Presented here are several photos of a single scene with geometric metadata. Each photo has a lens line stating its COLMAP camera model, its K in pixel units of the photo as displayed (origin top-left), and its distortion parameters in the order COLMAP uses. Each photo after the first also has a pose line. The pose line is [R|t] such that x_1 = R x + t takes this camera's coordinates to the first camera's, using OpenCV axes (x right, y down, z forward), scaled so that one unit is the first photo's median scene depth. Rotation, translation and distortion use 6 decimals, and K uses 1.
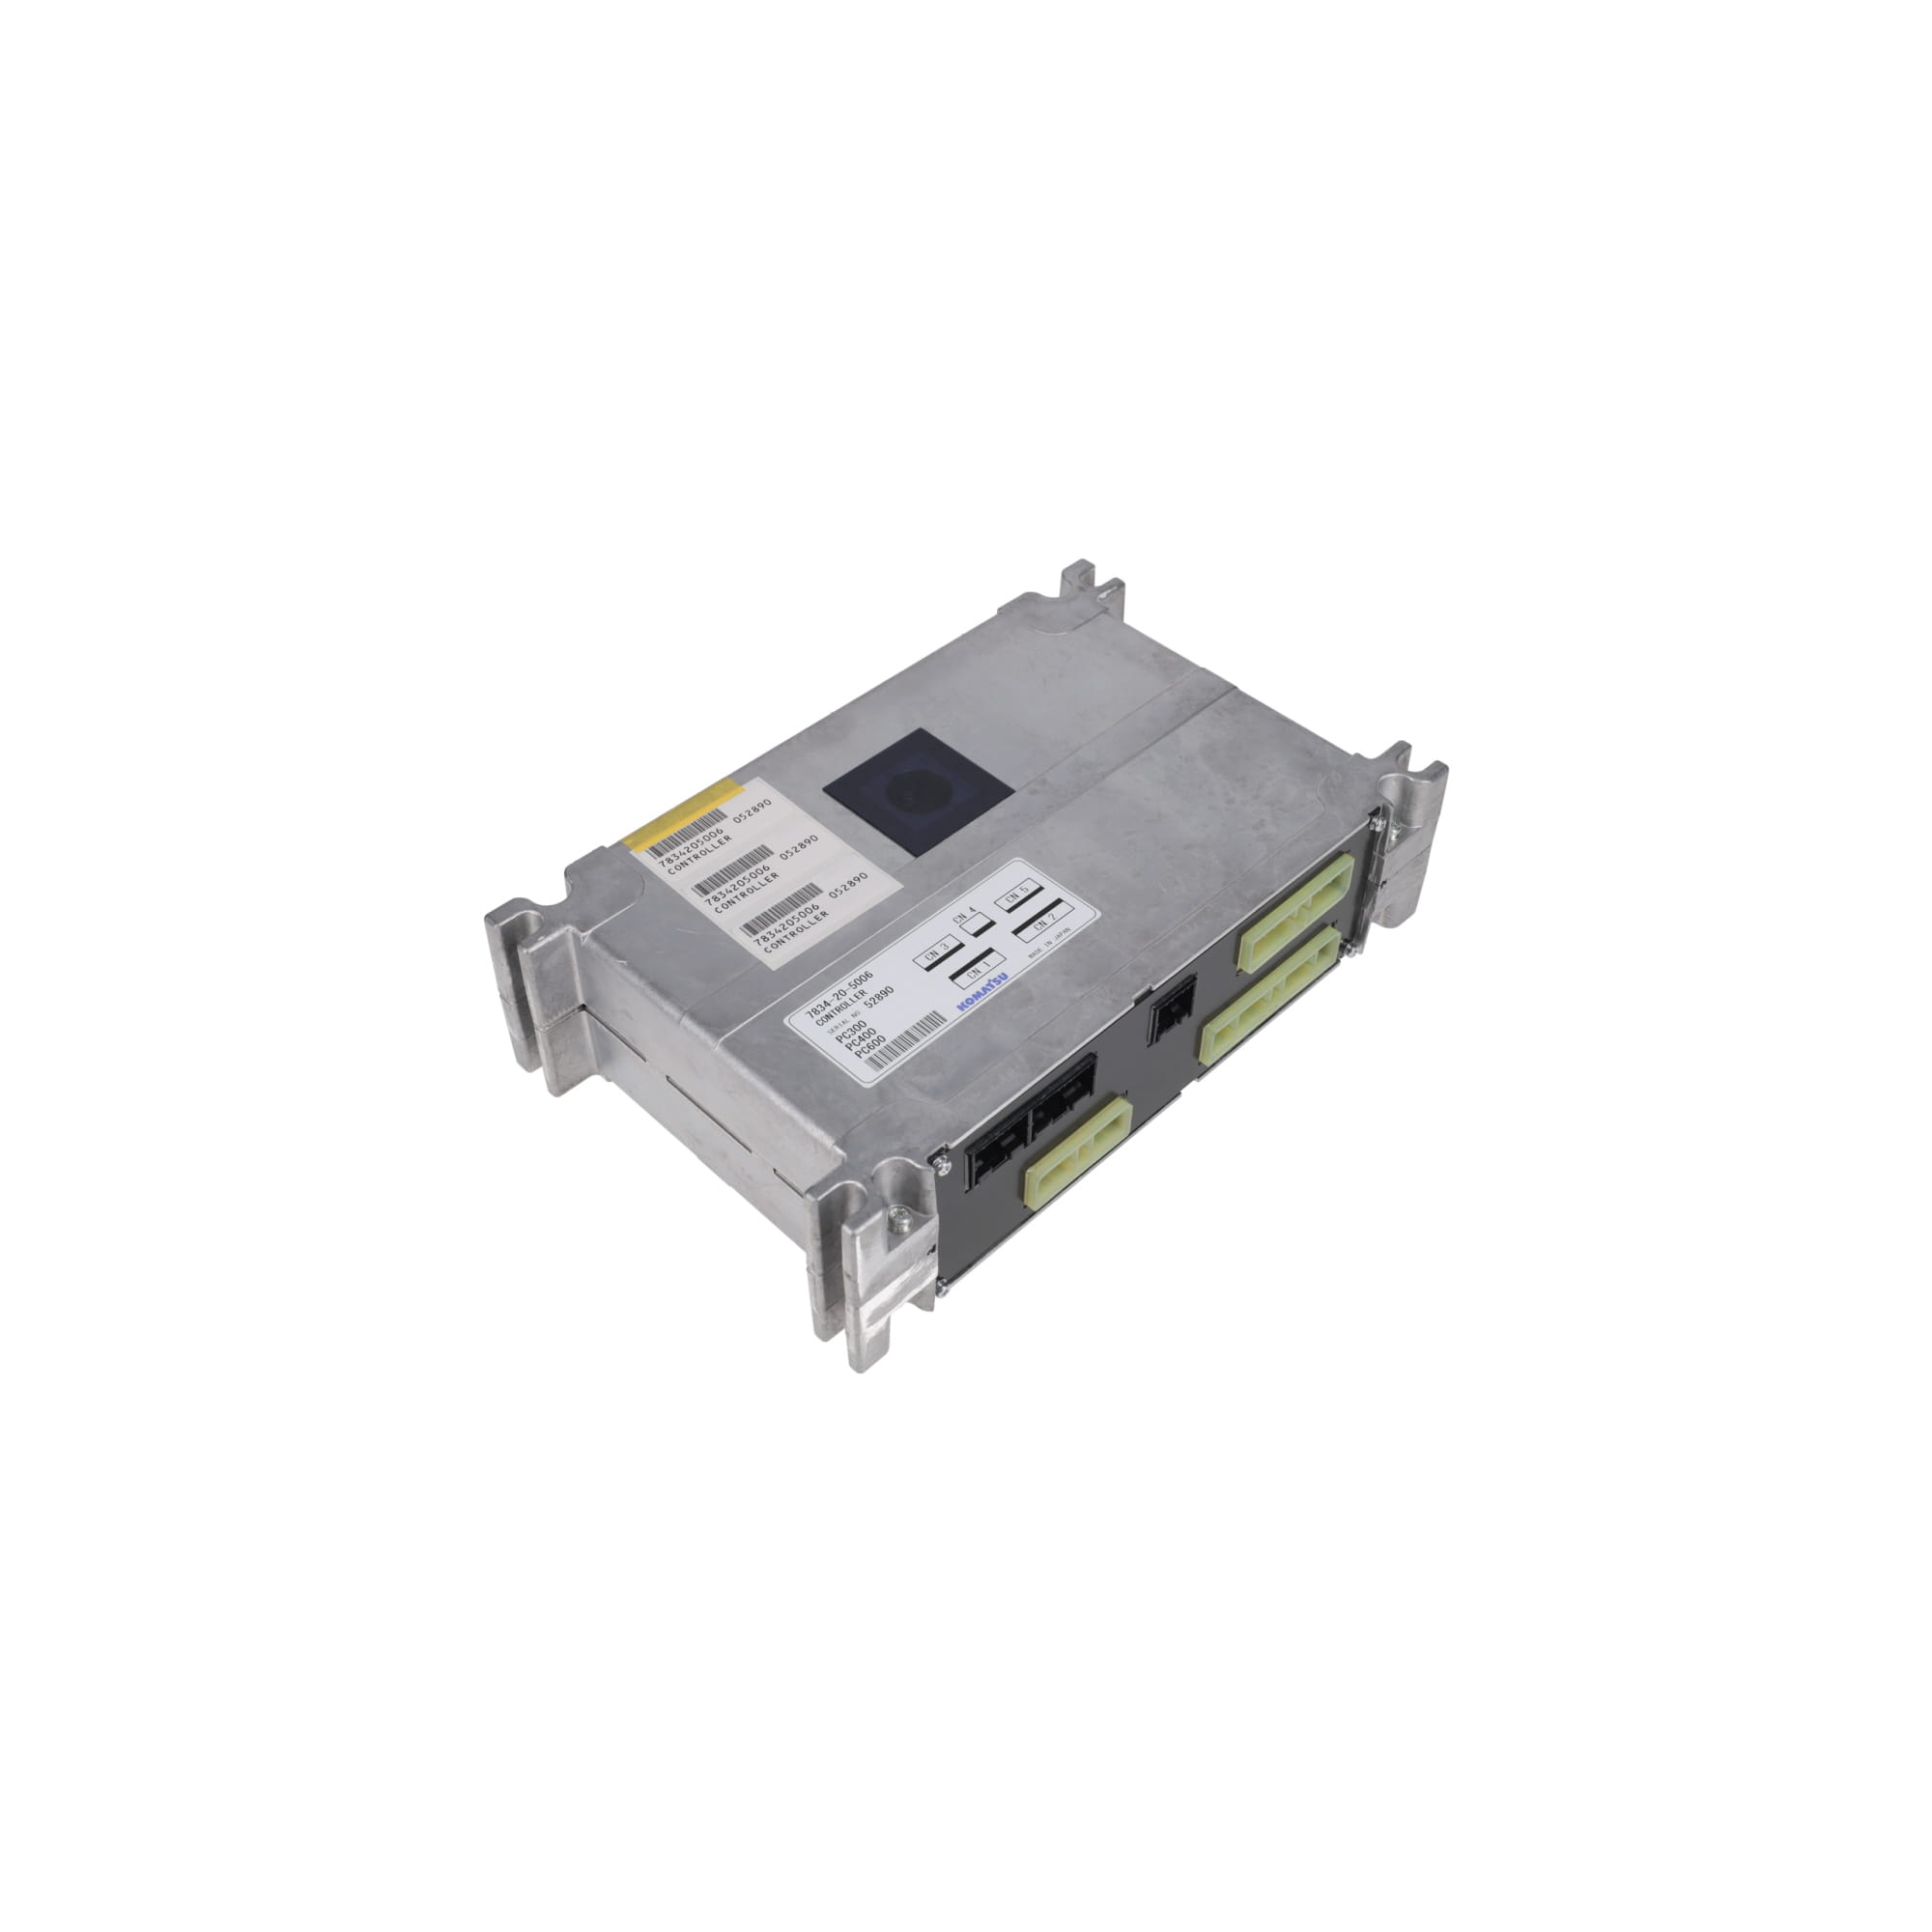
lens RADIAL K [[1970.2, 0, 971.1], [0, 1970.2, 970.0], [0, 0, 1]] dist [0.027240, 0.000000]
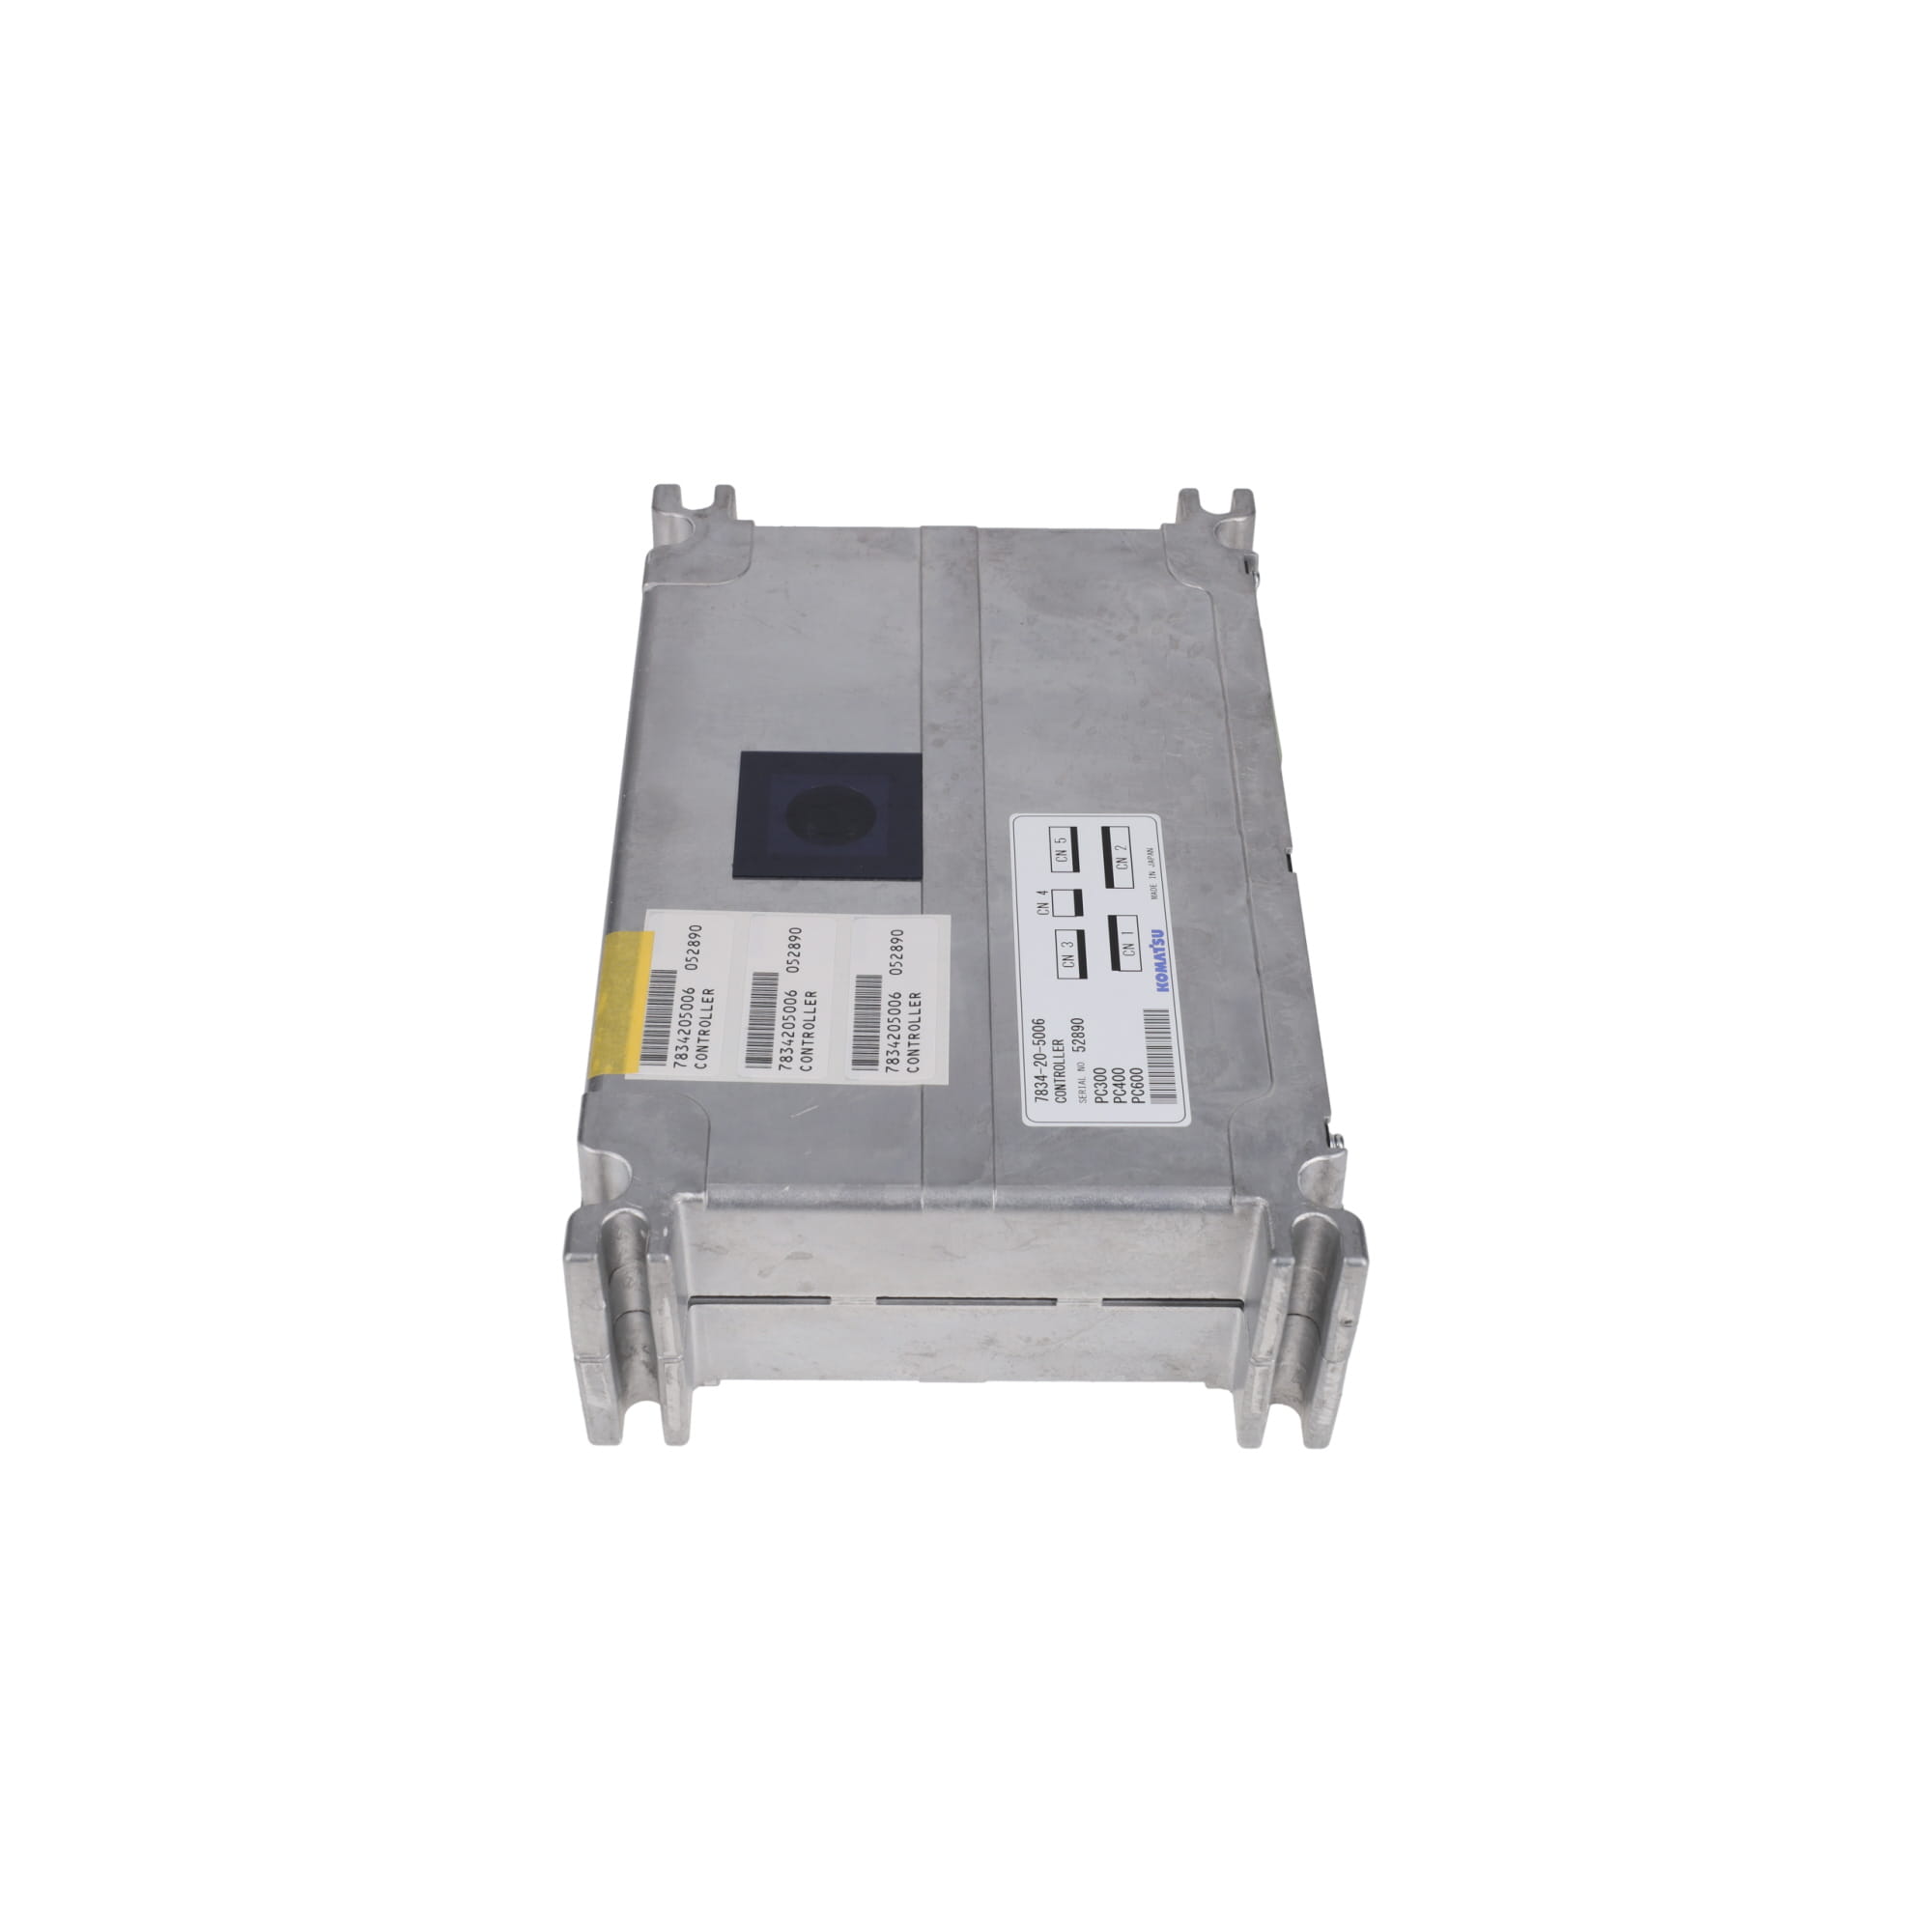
lens RADIAL K [[2623.6, 0, 962.5], [0, 2623.6, 967.6], [0, 0, 1]] dist [0.043845, 0.000000]
pose [[0.700964, -0.513889, 0.494538, -0.532308], [0.512980, 0.845019, 0.150979, -0.173109], [-0.495480, 0.147858, 0.855942, 0.143867]]
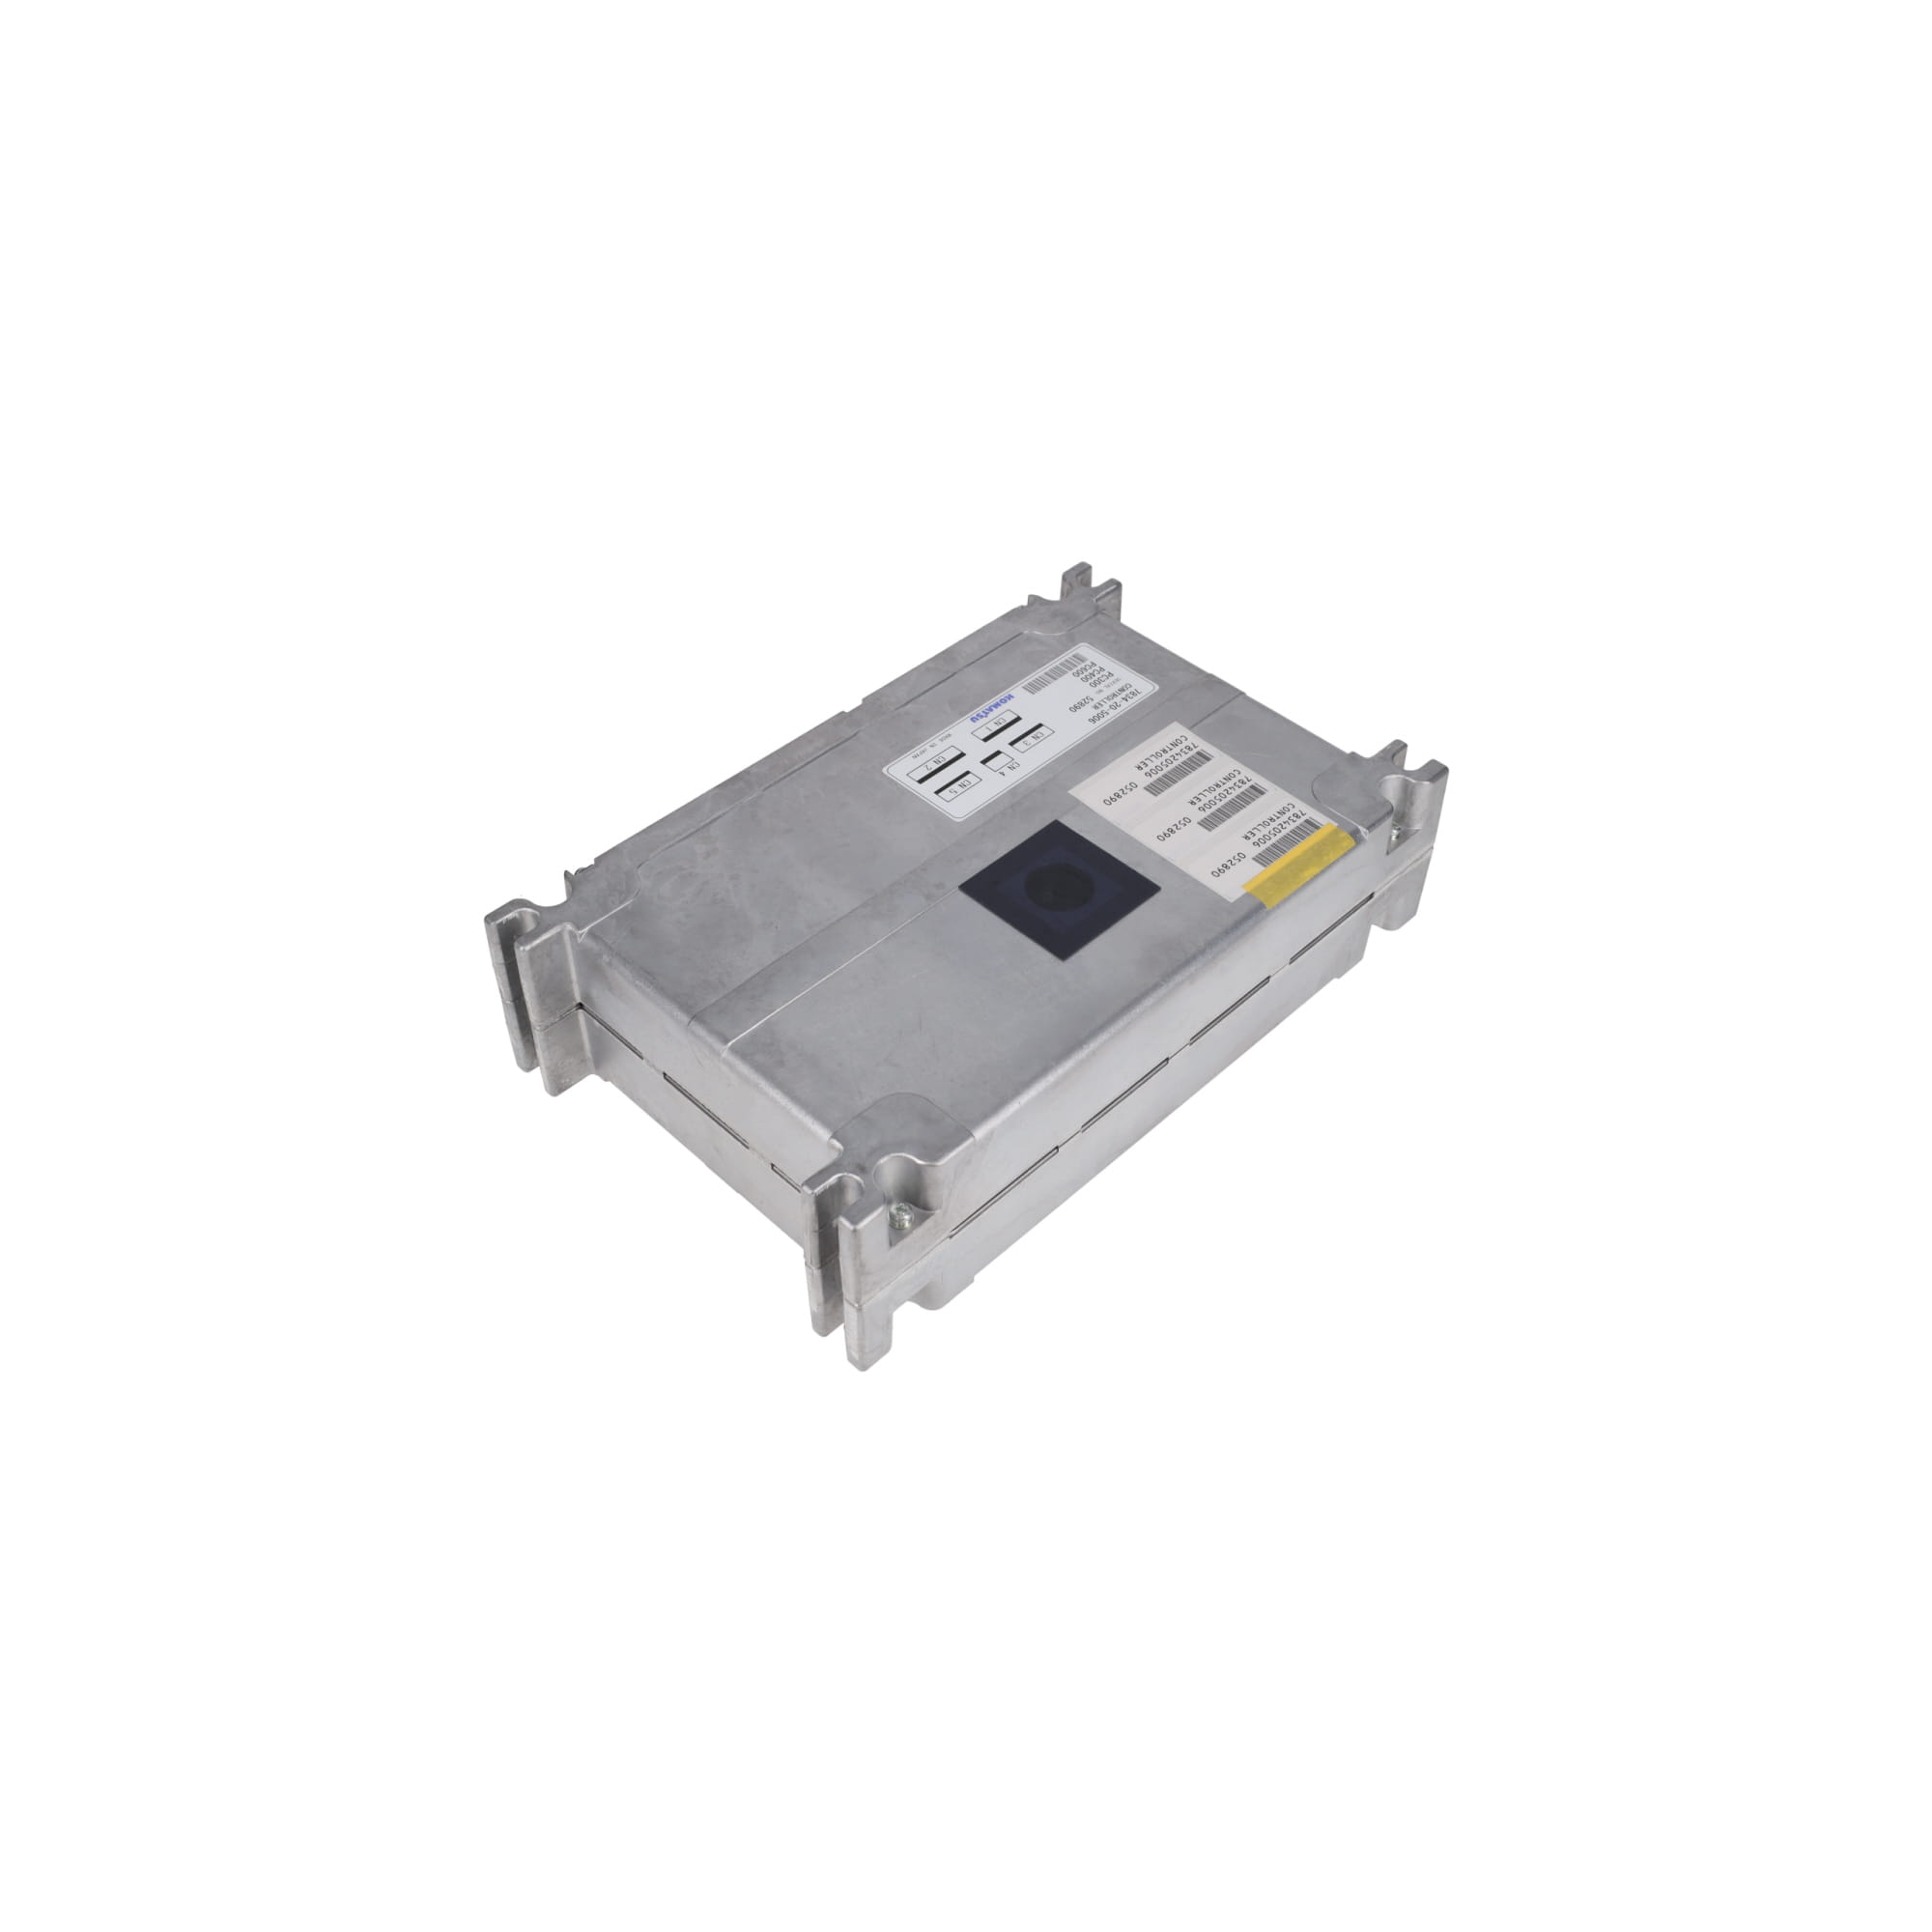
lens RADIAL K [[1970.2, 0, 977.5], [0, 1970.2, 971.5], [0, 0, 1]] dist [0.027240, 0.000000]
pose [[-0.999568, -0.018616, -0.022736, 0.035891], [-0.021788, -0.049632, 0.998530, -1.089740], [-0.019717, 0.998594, 0.049205, 1.038347]]
